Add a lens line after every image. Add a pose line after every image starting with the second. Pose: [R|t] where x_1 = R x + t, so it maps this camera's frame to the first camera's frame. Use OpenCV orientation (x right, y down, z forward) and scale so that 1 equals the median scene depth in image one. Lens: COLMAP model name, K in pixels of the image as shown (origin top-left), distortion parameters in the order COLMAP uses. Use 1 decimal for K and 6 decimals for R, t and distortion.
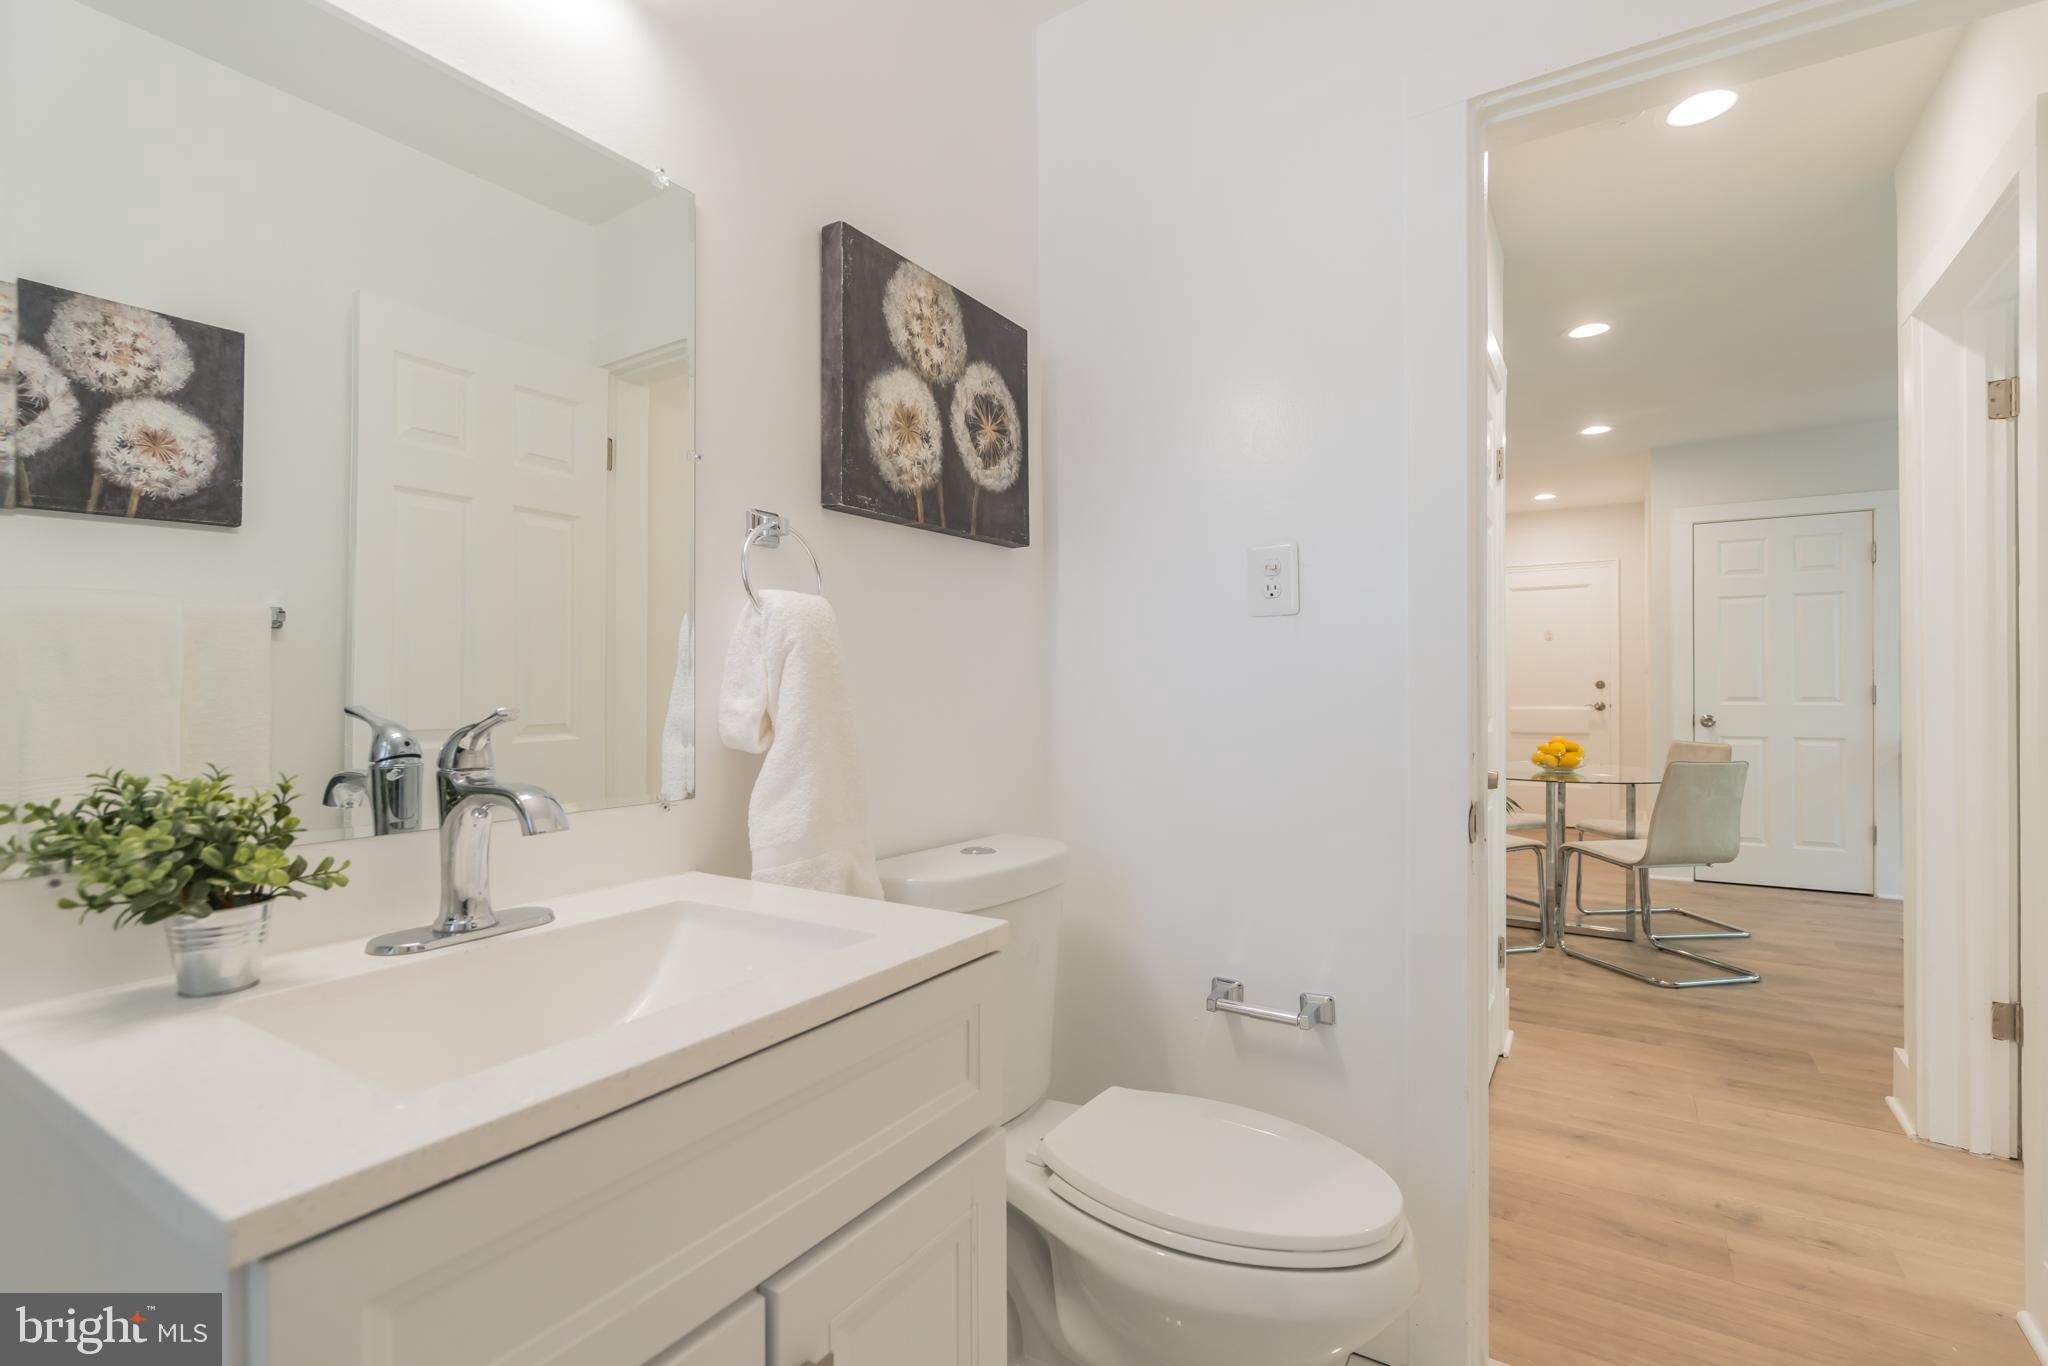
lens RADIAL K [[932.8, 0, 1012.3], [0, 932.8, 683.2], [0, 0, 1]] dist [-0.007617, 0.003368]
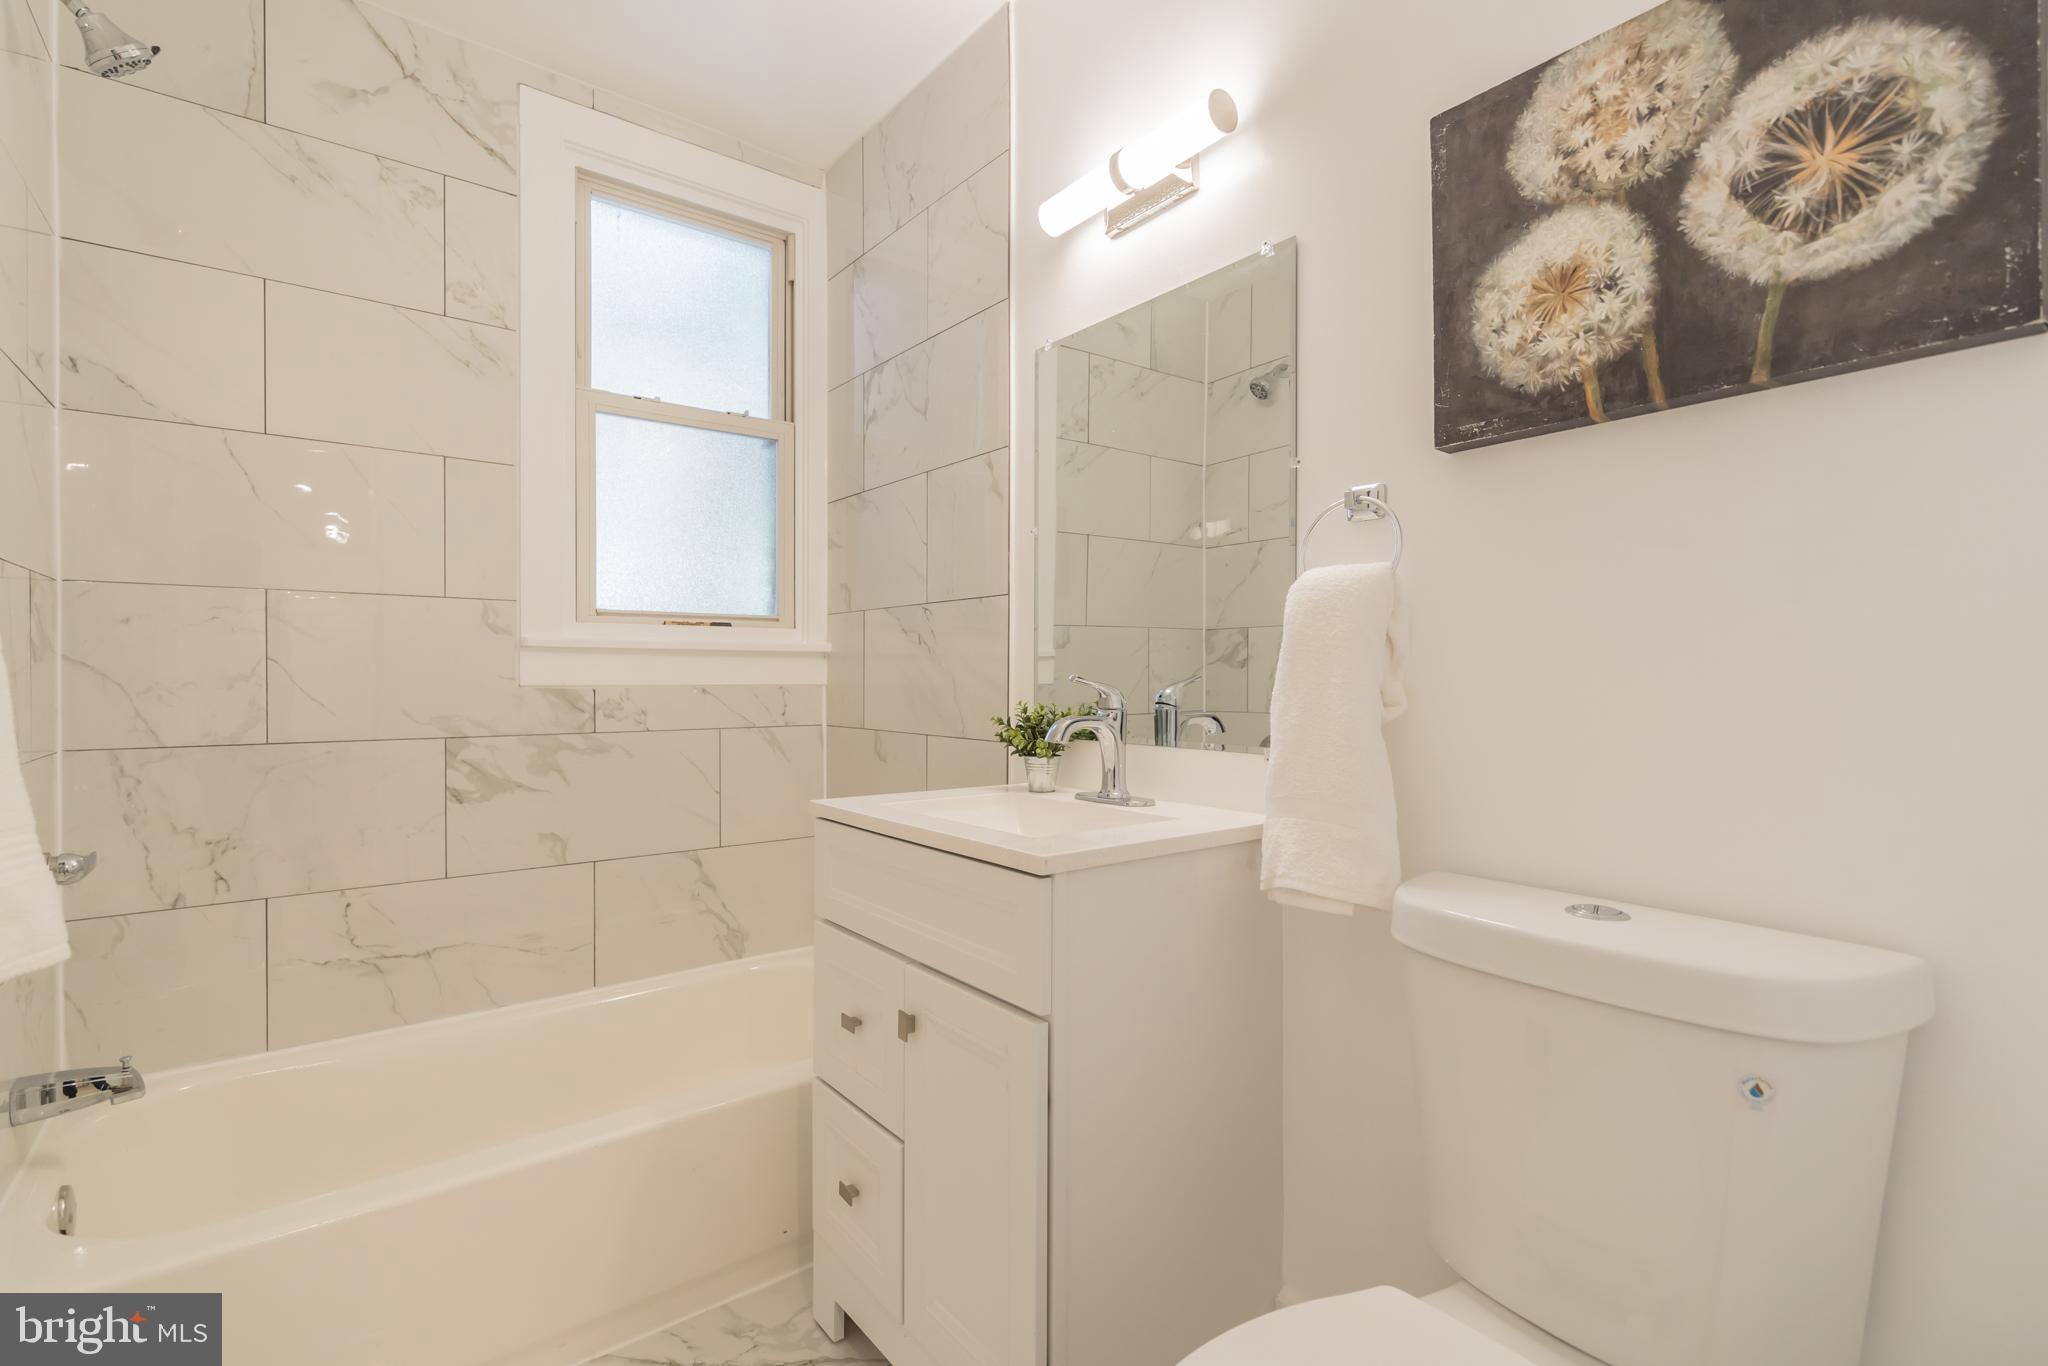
lens RADIAL K [[932.8, 0, 1025.0], [0, 932.8, 677.8], [0, 0, 1]] dist [-0.007617, 0.003368]
pose [[-0.320985, 0.002658, -0.947081, 0.670158], [0.004390, 0.999989, 0.001318, 0.015093], [0.947074, -0.003734, -0.320993, 0.819310]]
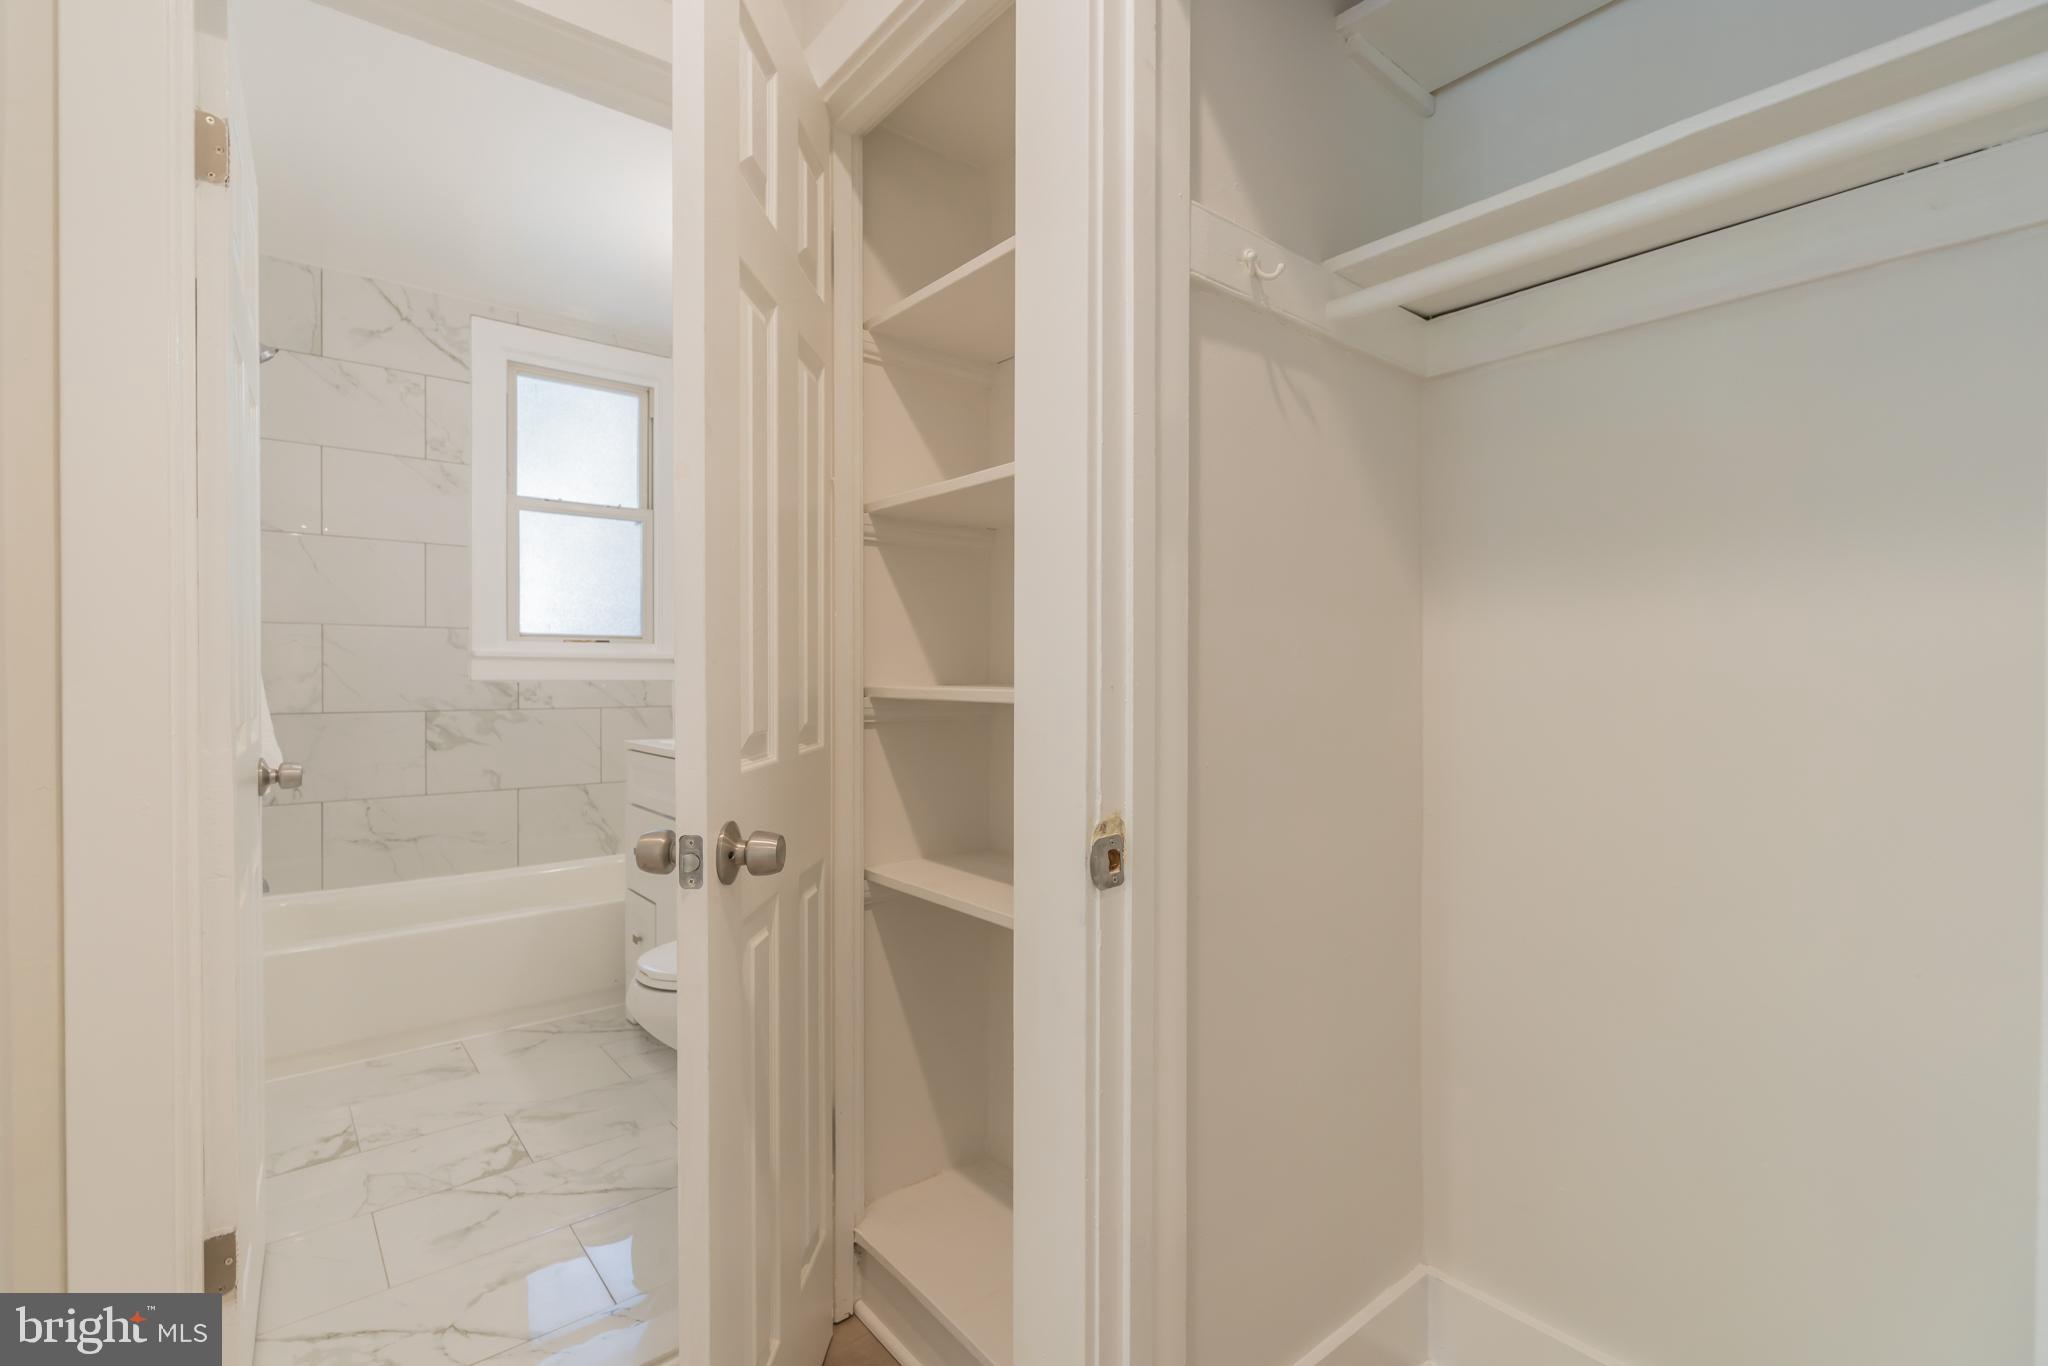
lens RADIAL K [[932.8, 0, 1021.2], [0, 932.8, 680.3], [0, 0, 1]] dist [-0.007617, 0.003368]
pose [[-0.303536, 0.000564, -0.952820, 1.516924], [0.004627, 0.999989, -0.000882, 0.038424], [0.952809, -0.004676, -0.303535, 1.820818]]
